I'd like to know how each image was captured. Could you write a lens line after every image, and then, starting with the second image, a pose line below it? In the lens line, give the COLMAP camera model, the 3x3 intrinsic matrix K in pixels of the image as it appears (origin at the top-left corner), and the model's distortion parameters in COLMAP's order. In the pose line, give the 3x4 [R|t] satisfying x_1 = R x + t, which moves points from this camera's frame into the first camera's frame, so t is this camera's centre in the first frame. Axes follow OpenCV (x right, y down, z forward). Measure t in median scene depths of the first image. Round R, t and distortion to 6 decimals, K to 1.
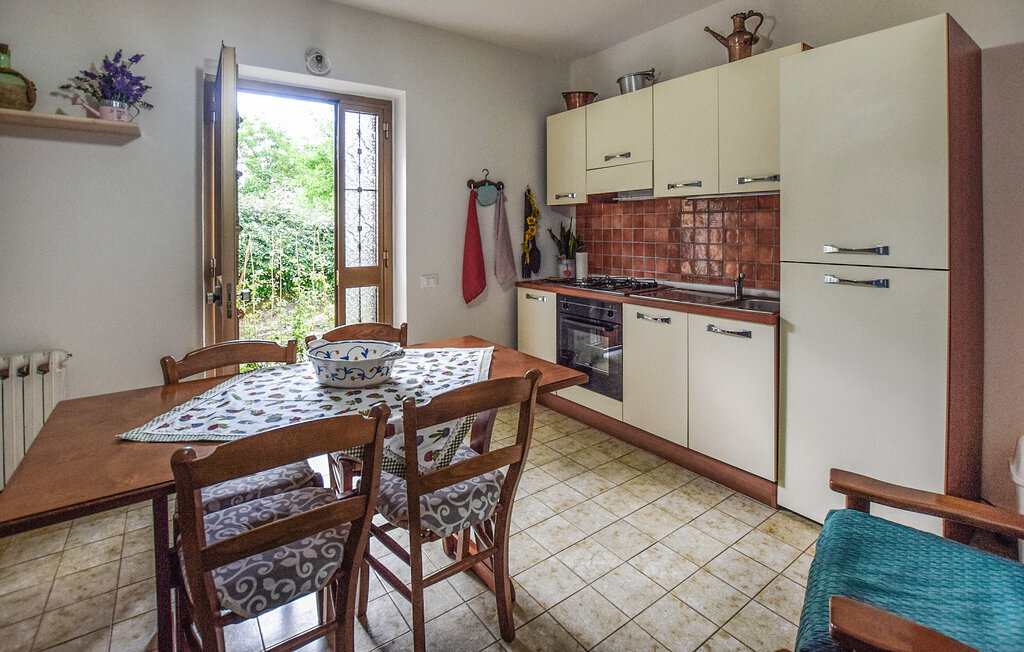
lens RADIAL K [[483.1, 0, 512.8], [0, 483.1, 224.8], [0, 0, 1]] dist [-0.026662, -0.000389]
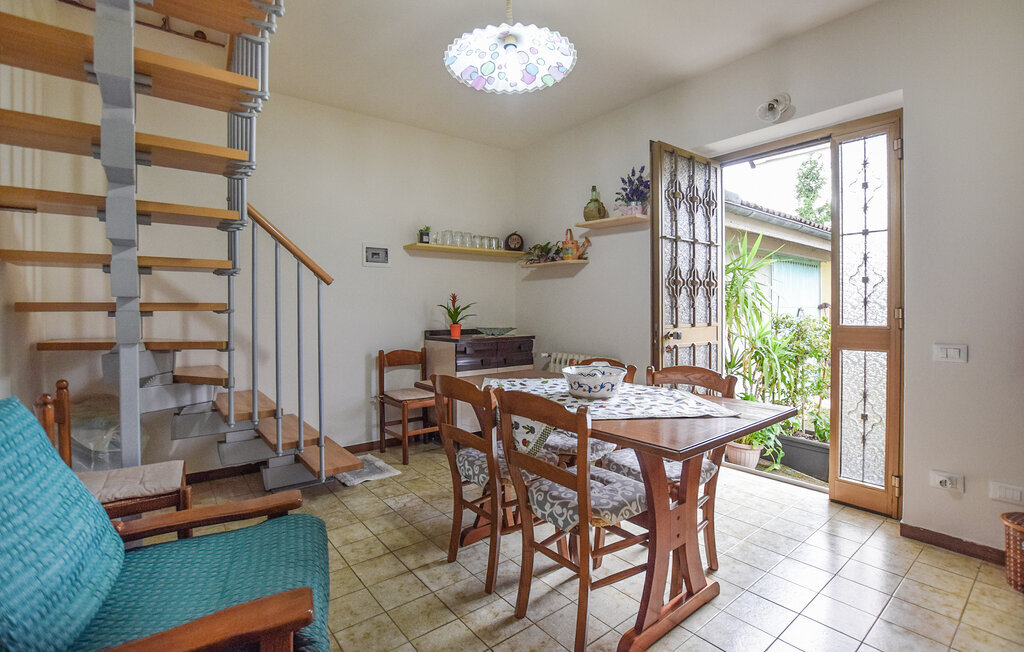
lens RADIAL K [[466.8, 0, 531.7], [0, 466.8, 308.2], [0, 0, 1]] dist [-0.001197, -0.000152]
pose [[0.070095, 0.013536, -0.997448, 0.456610], [0.008203, 0.999866, 0.014145, 0.042019], [0.997507, -0.009174, 0.069975, 0.391627]]
